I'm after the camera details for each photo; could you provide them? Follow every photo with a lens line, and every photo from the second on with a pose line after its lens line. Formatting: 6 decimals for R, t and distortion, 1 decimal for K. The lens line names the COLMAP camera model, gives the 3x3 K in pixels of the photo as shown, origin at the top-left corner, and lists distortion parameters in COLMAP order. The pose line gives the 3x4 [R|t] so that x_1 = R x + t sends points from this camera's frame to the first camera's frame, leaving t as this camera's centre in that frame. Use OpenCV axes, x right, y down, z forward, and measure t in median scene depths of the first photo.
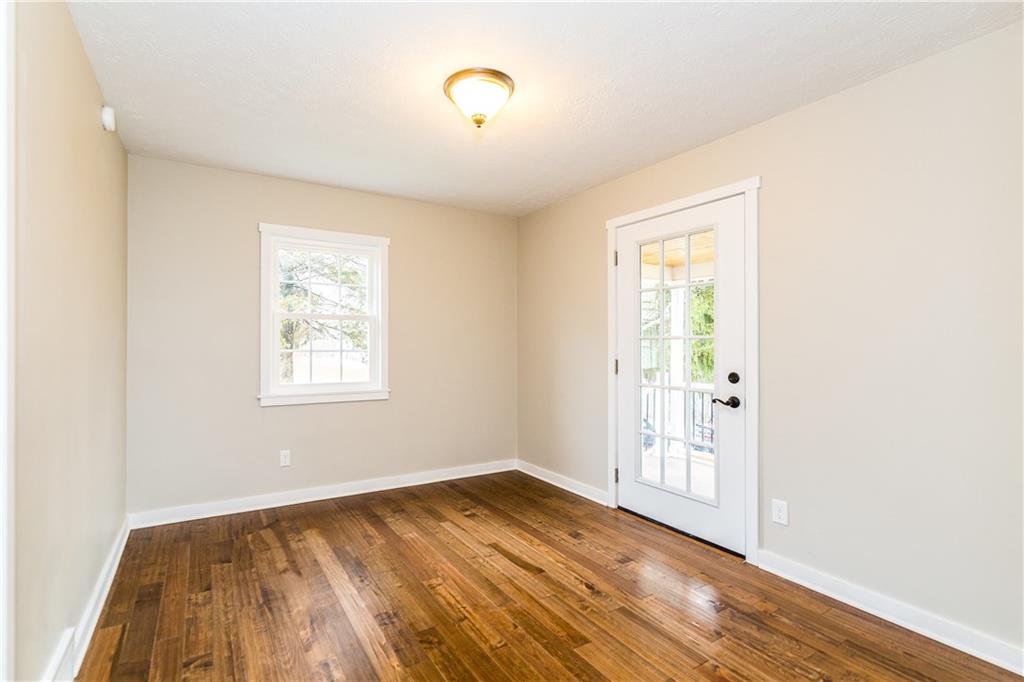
lens RADIAL K [[462.6, 0, 502.4], [0, 462.6, 347.9], [0, 0, 1]] dist [0.012412, 0.000033]
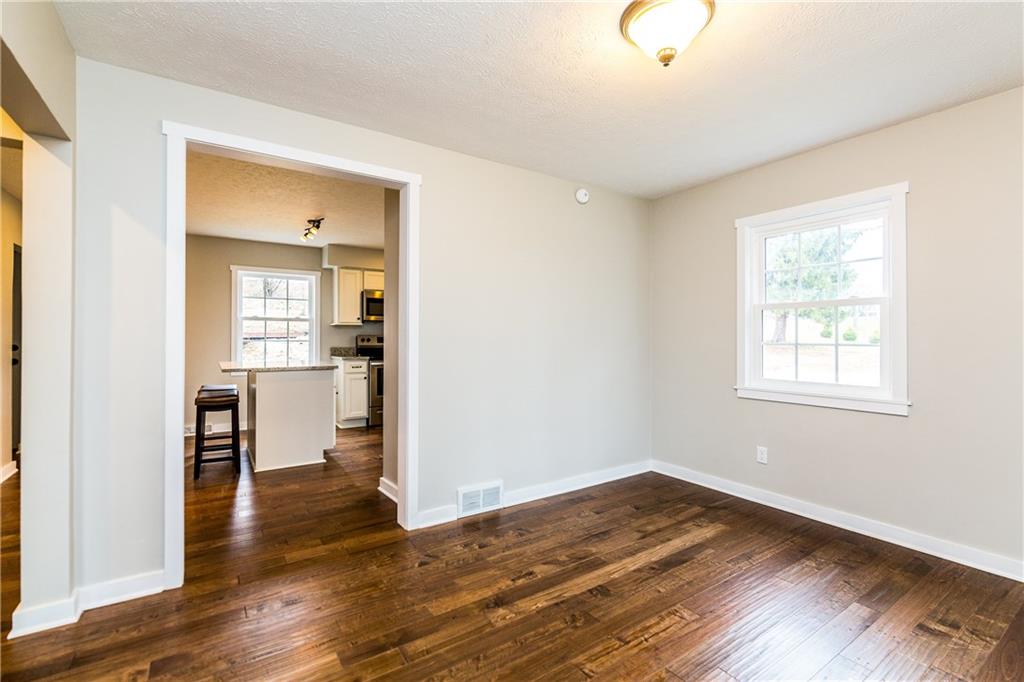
lens RADIAL K [[462.6, 0, 518.2], [0, 462.6, 343.6], [0, 0, 1]] dist [0.012412, 0.000033]
pose [[0.052191, 0.004751, -0.998626, 0.597783], [-0.007318, 0.999964, 0.004375, 0.006997], [0.998610, 0.007079, 0.052224, 0.560570]]
